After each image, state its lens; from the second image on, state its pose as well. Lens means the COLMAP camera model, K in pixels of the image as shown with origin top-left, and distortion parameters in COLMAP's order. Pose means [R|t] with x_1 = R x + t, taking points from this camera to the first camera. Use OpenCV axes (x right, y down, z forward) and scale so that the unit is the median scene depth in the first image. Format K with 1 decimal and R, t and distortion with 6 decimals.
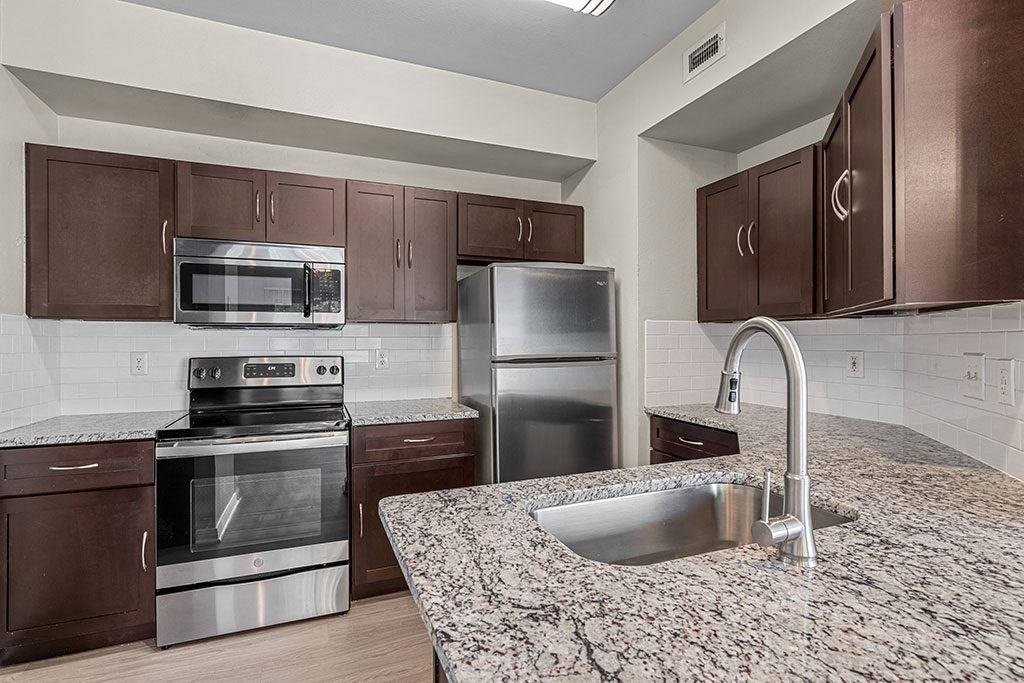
lens RADIAL K [[481.6, 0, 512.0], [0, 481.6, 341.5], [0, 0, 1]] dist [0.000685, 0.000050]
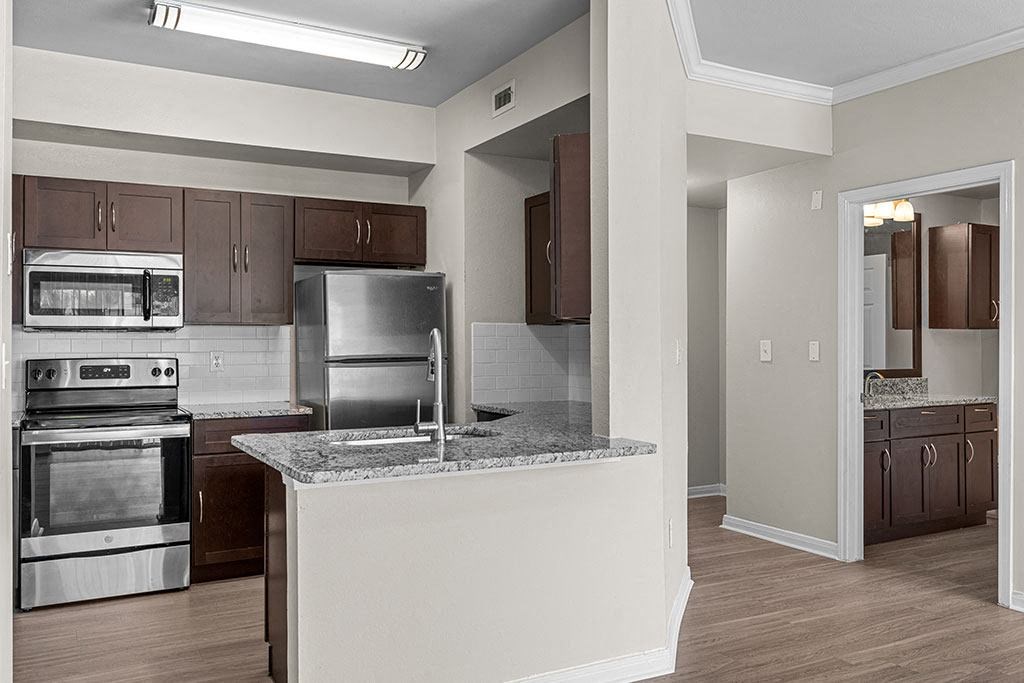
lens RADIAL K [[827.9, 0, 512.0], [0, 827.9, 341.5], [0, 0, 1]] dist [0.001984, 0.005934]
pose [[0.993763, -0.001941, 0.111494, 0.160490], [0.002738, 0.999972, -0.006989, 0.010315], [-0.111478, 0.007251, 0.993740, -0.849124]]
